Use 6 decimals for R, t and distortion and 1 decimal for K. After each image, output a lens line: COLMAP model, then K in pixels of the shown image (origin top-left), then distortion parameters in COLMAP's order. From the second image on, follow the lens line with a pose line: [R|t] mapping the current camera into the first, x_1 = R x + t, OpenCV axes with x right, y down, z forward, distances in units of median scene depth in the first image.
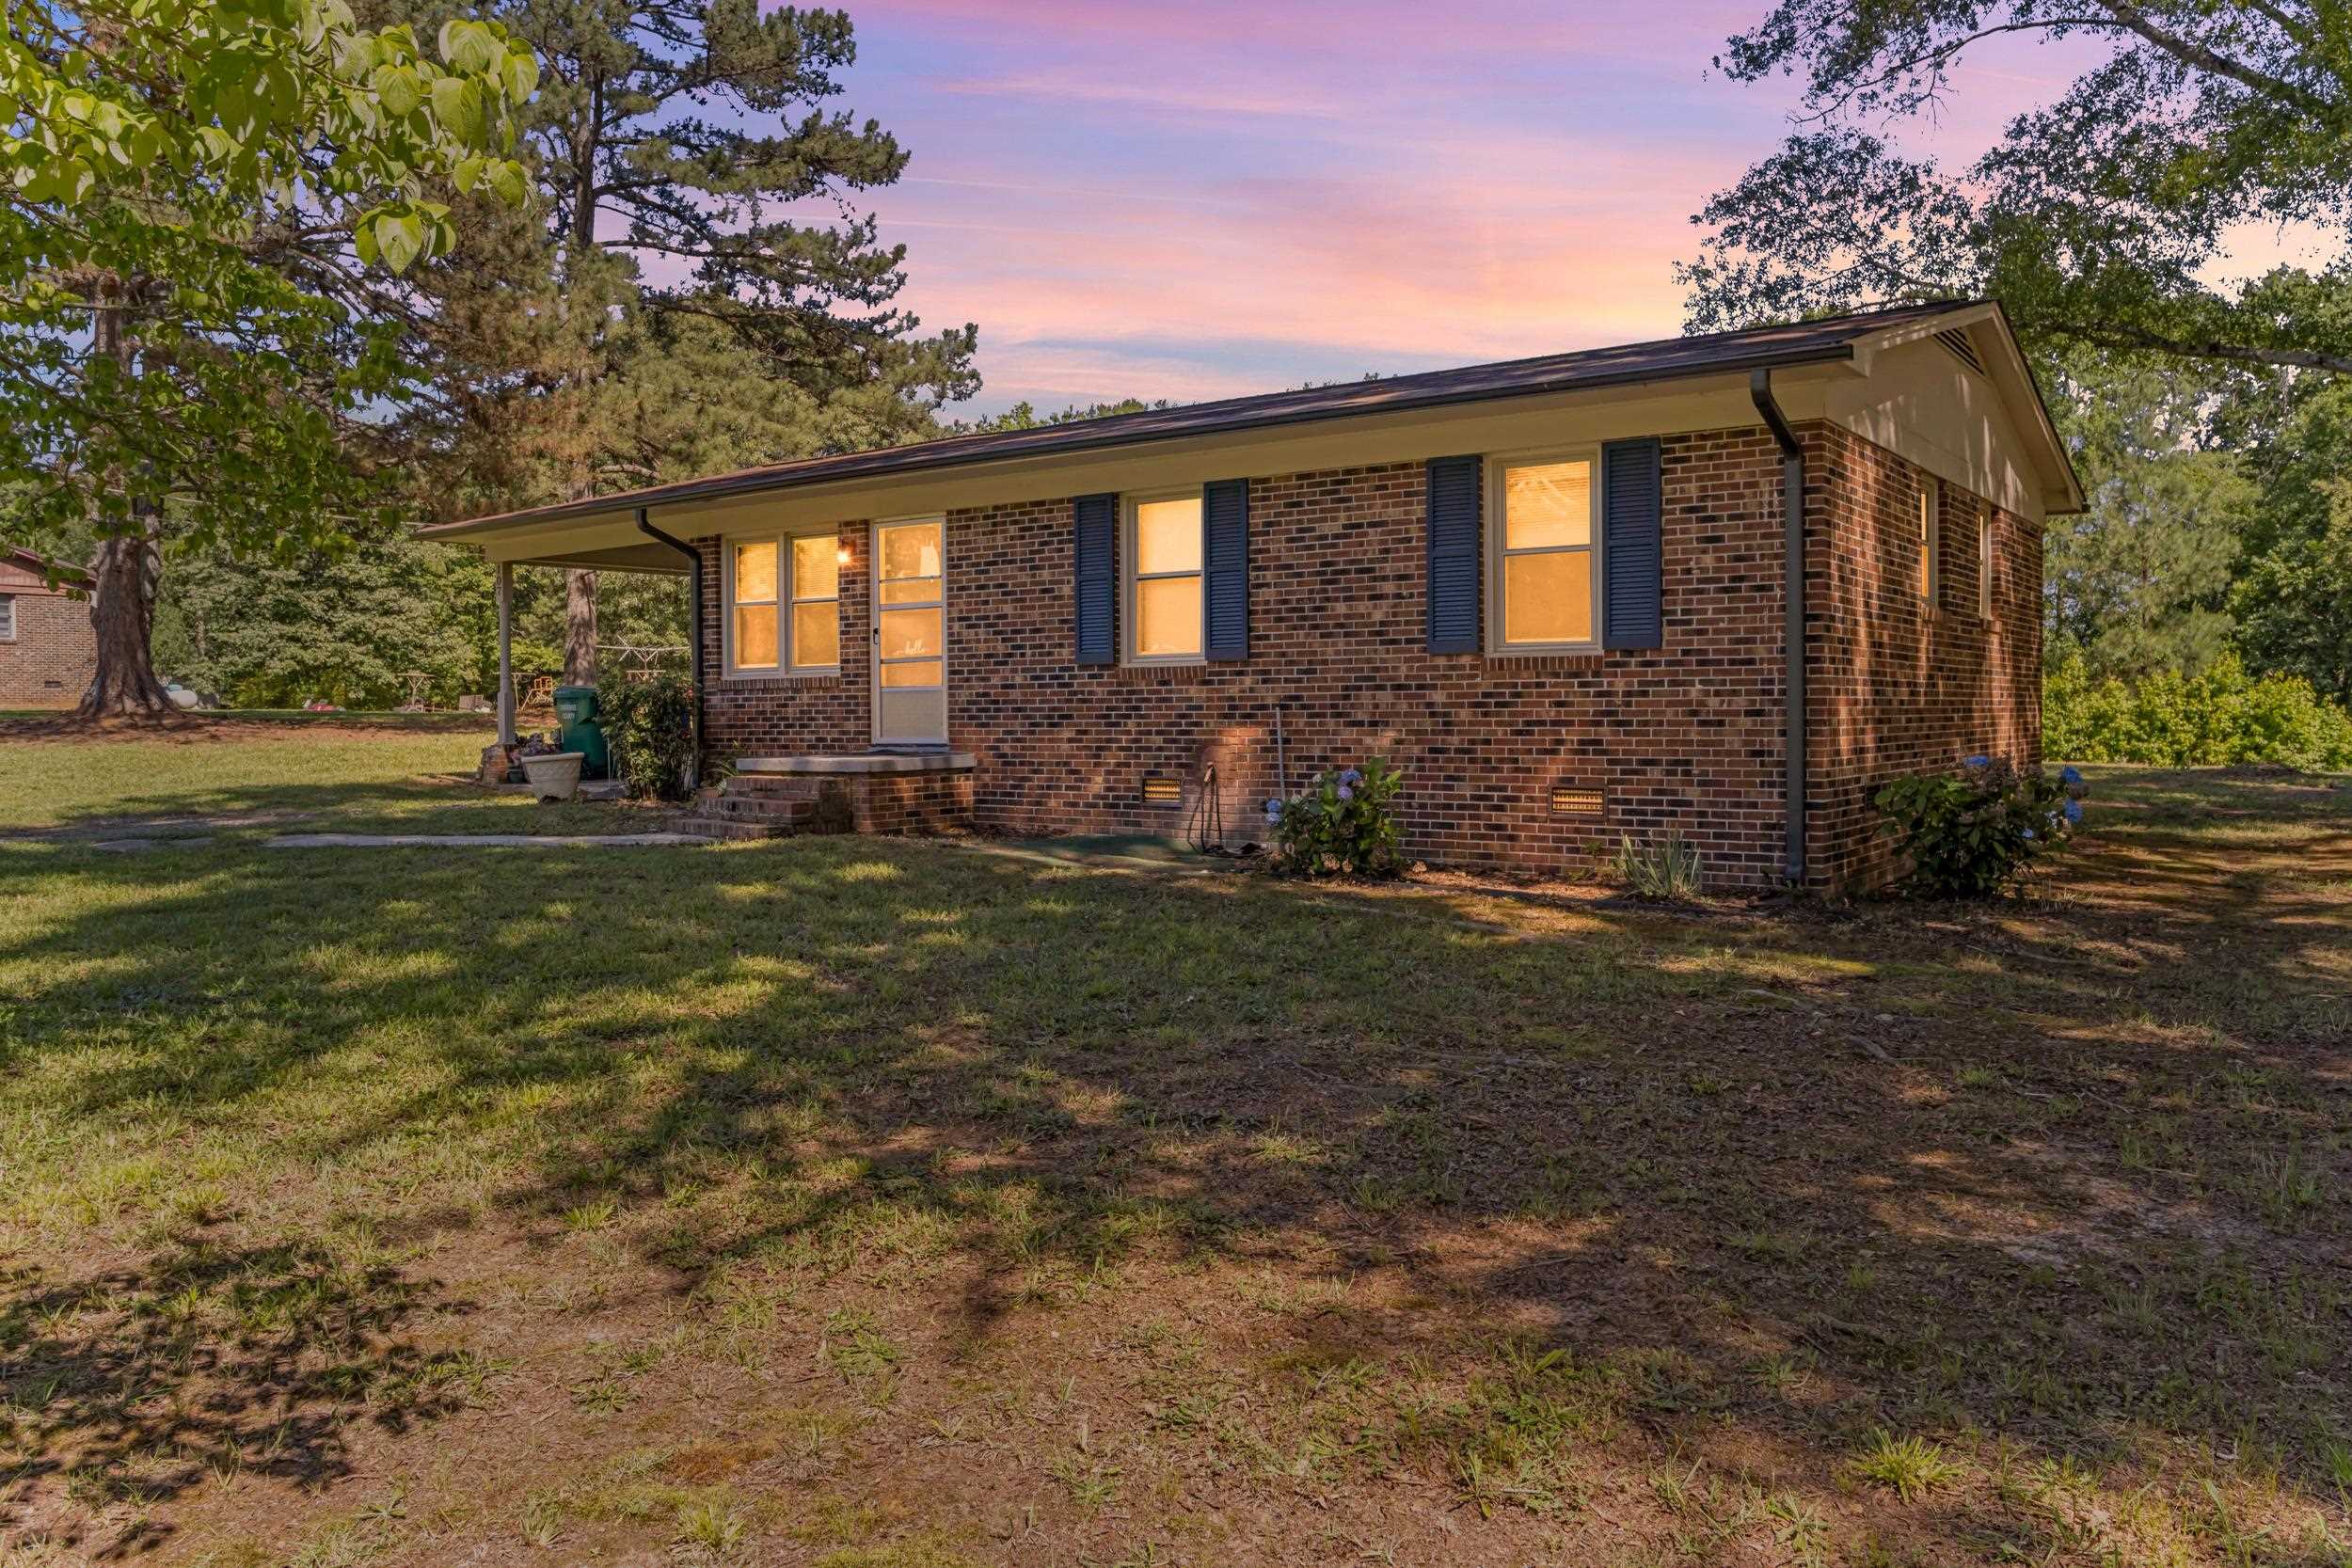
lens RADIAL K [[1682.3, 0, 1181.7], [0, 1682.3, 763.7], [0, 0, 1]] dist [-0.049079, -0.000183]
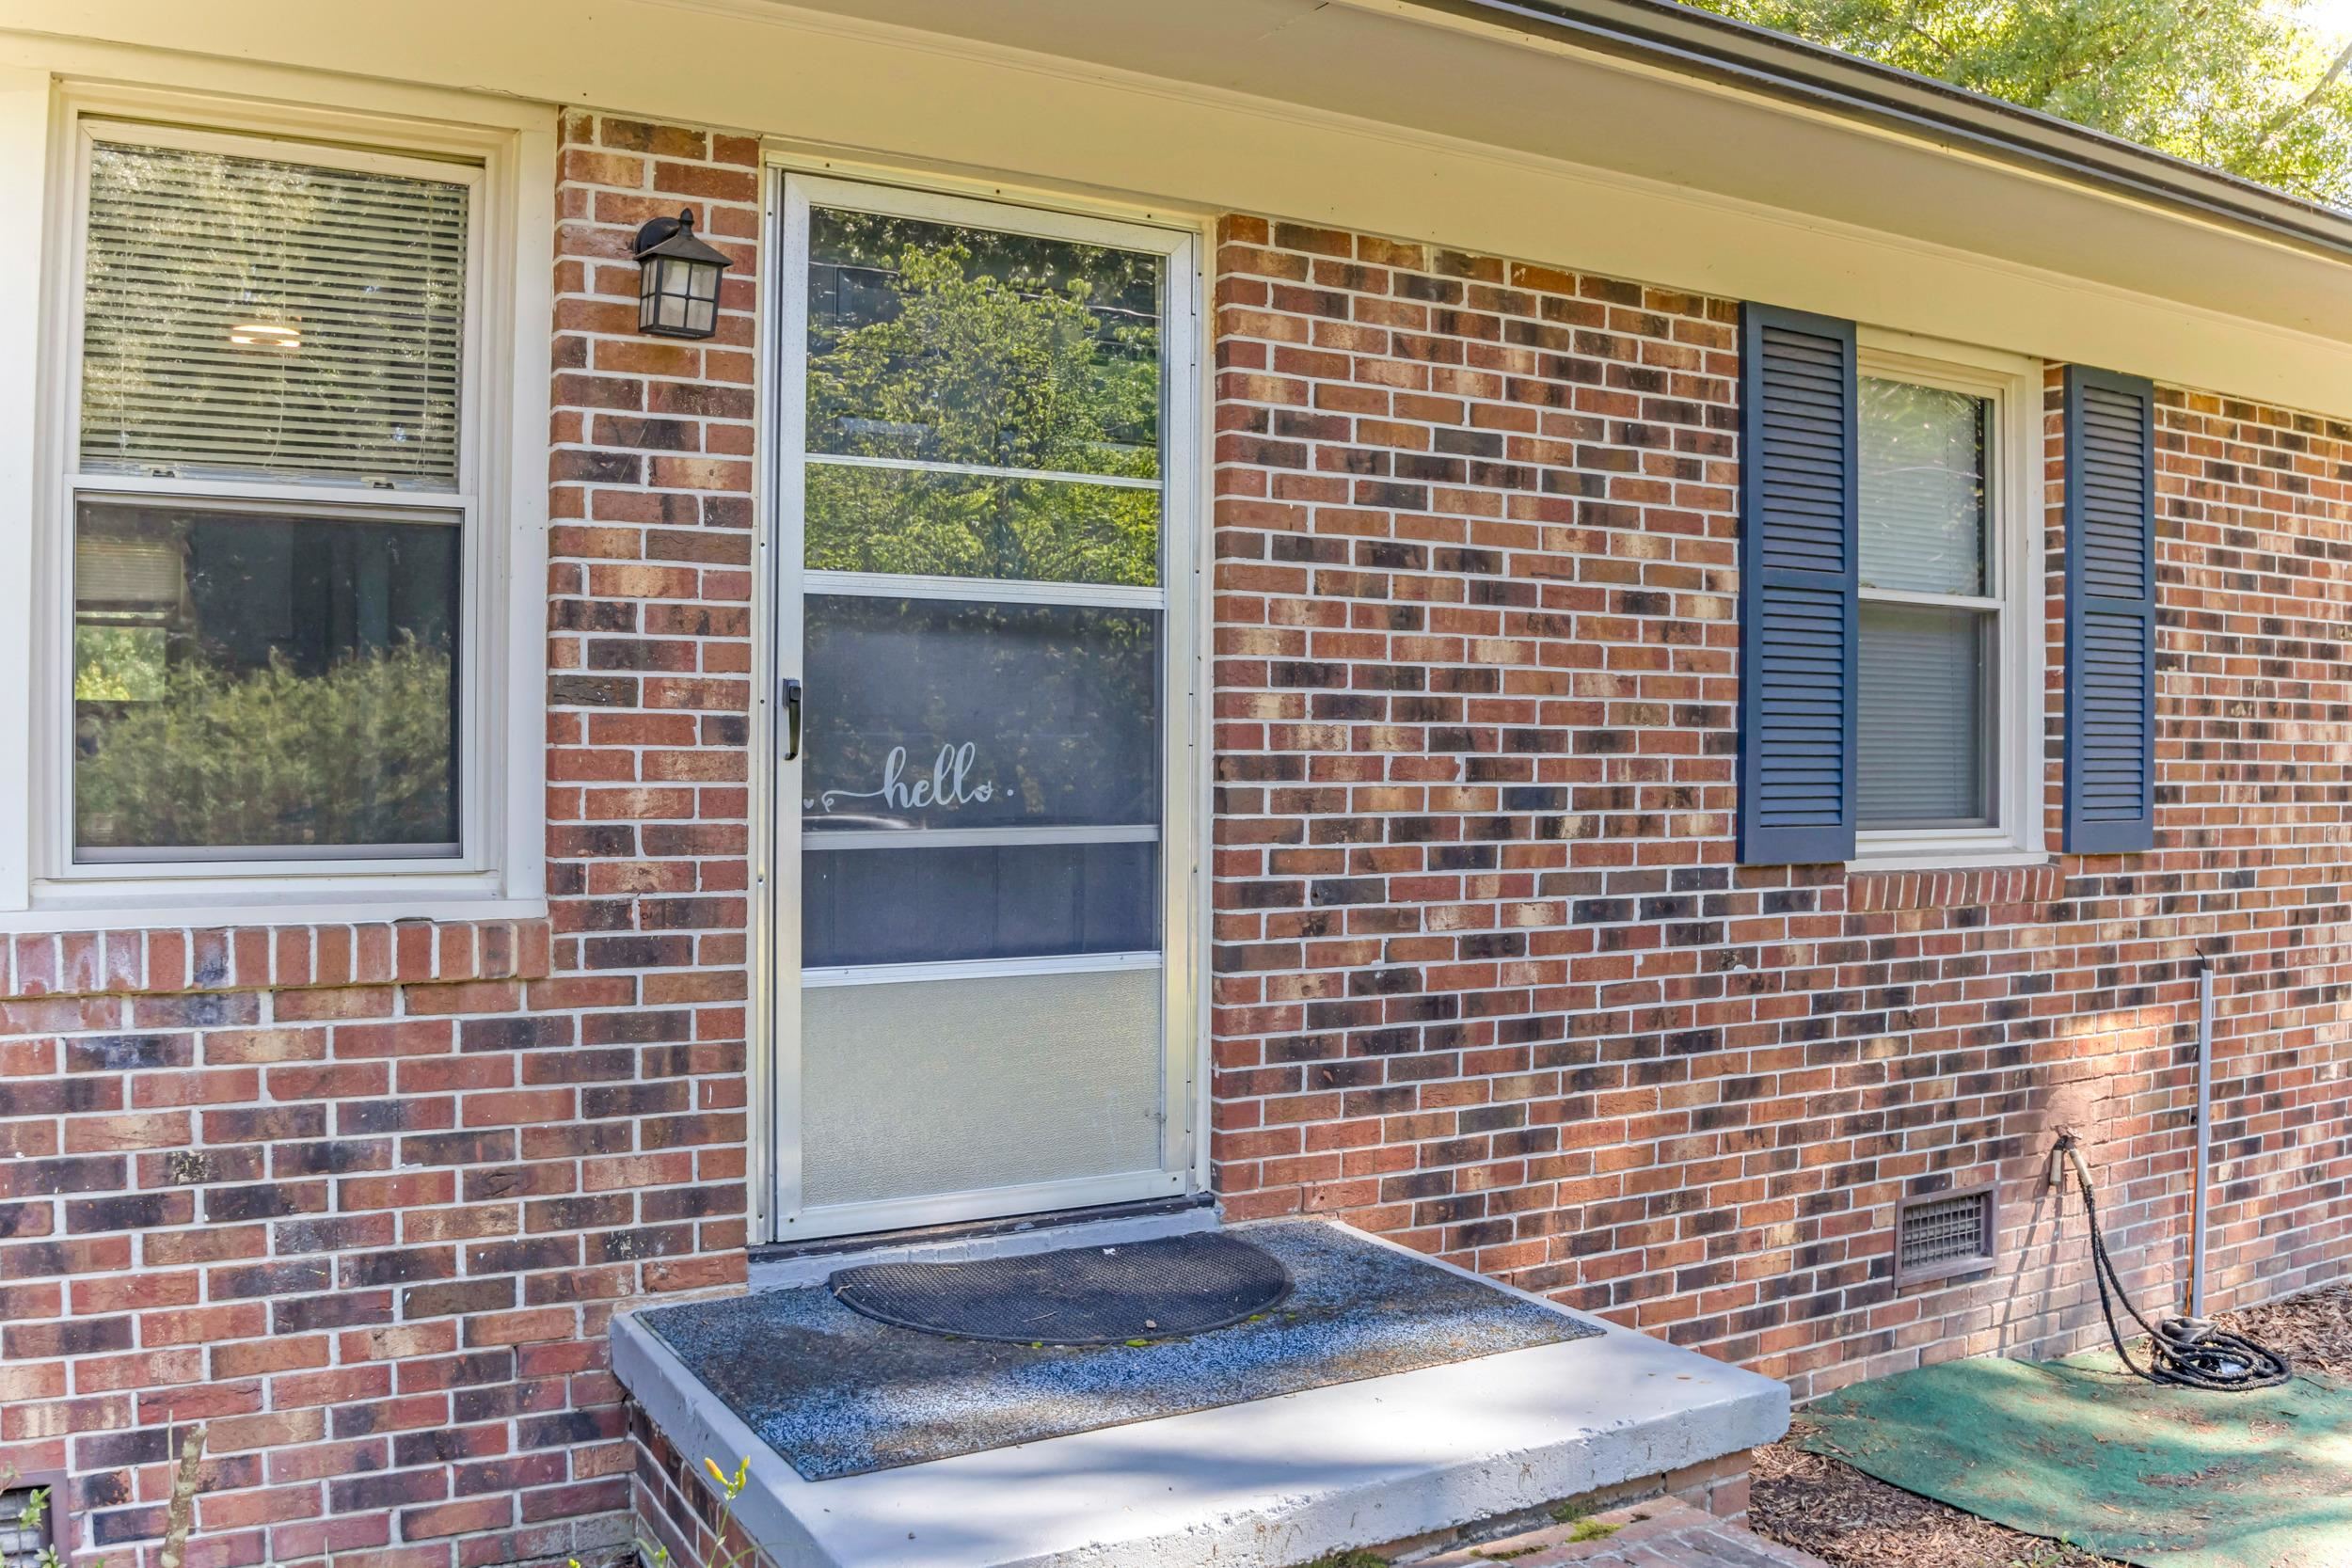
lens RADIAL K [[2020.2, 0, 1183.3], [0, 2020.2, 782.9], [0, 0, 1]] dist [-0.127076, 0.014008]
pose [[0.404681, -0.004047, 0.914449, -0.444027], [0.014543, 0.999892, -0.002010, -0.077194], [-0.914342, 0.014112, 0.404696, 0.987433]]
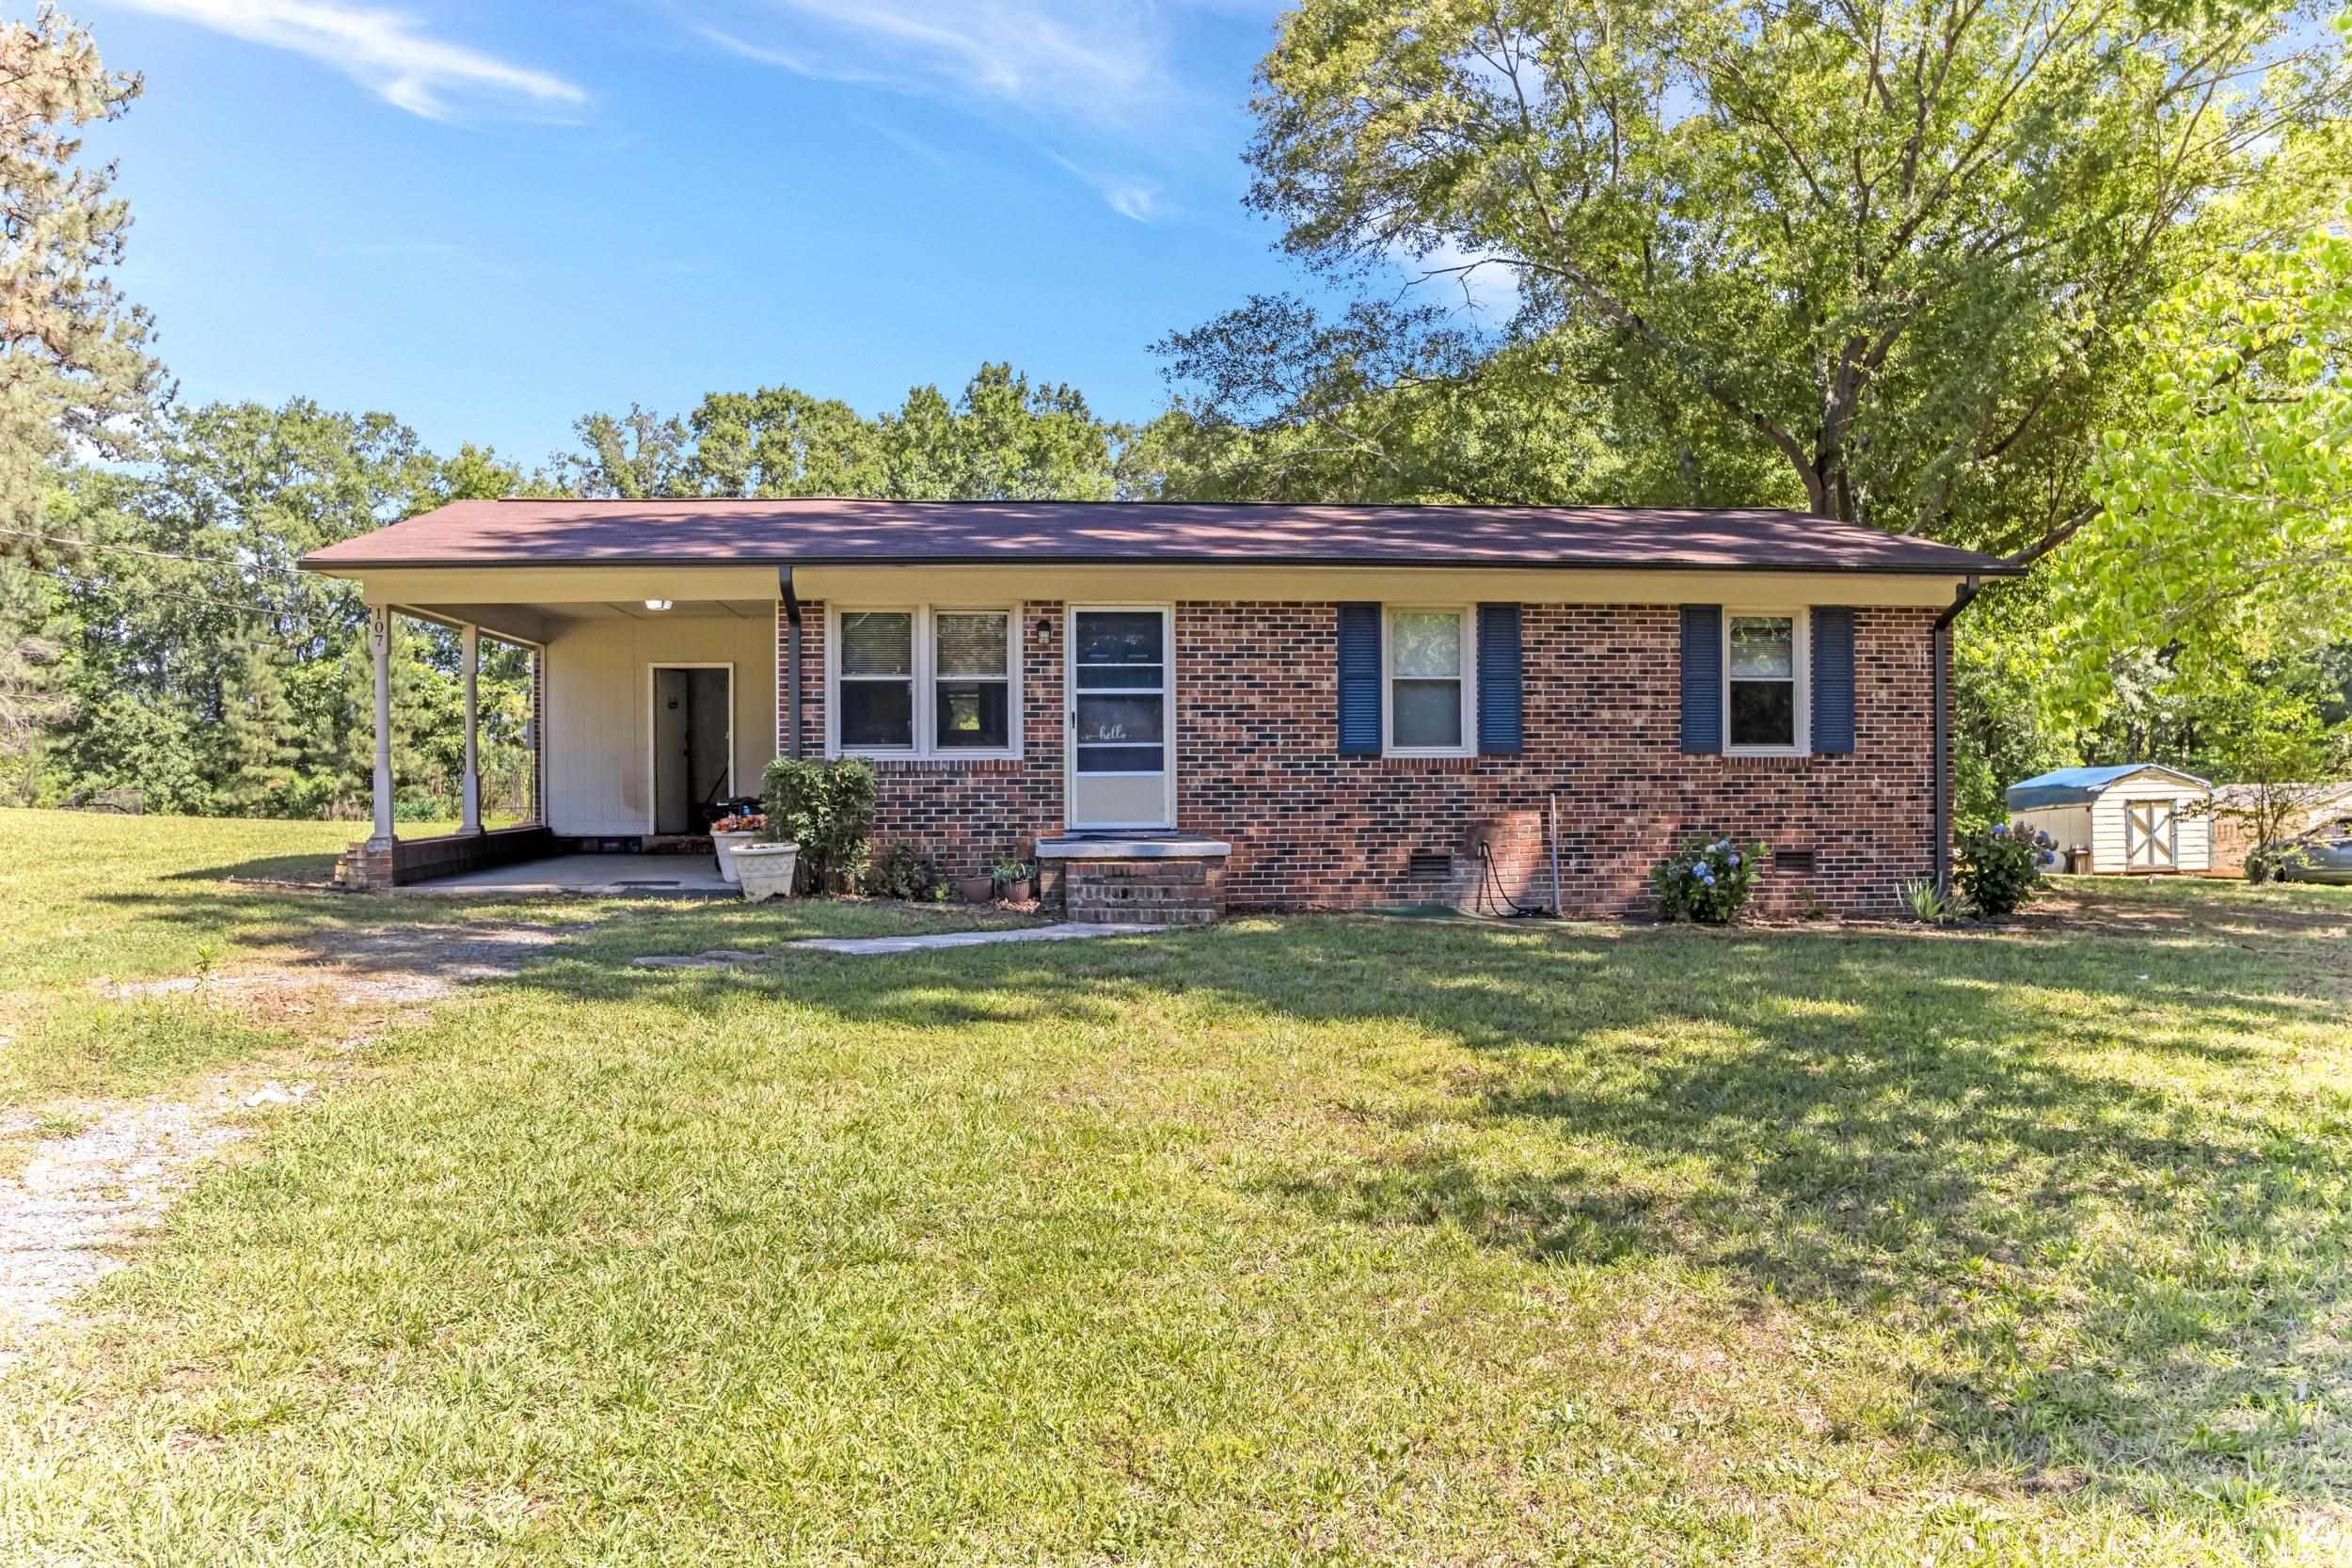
lens RADIAL K [[1845.1, 0, 1174.9], [0, 1845.1, 806.0], [0, 0, 1]] dist [-0.079000, -0.001316]
pose [[0.749166, -0.003499, 0.662373, -0.981960], [0.019564, 0.999667, -0.016847, -0.007169], [-0.662093, 0.025580, 0.748985, 0.176215]]
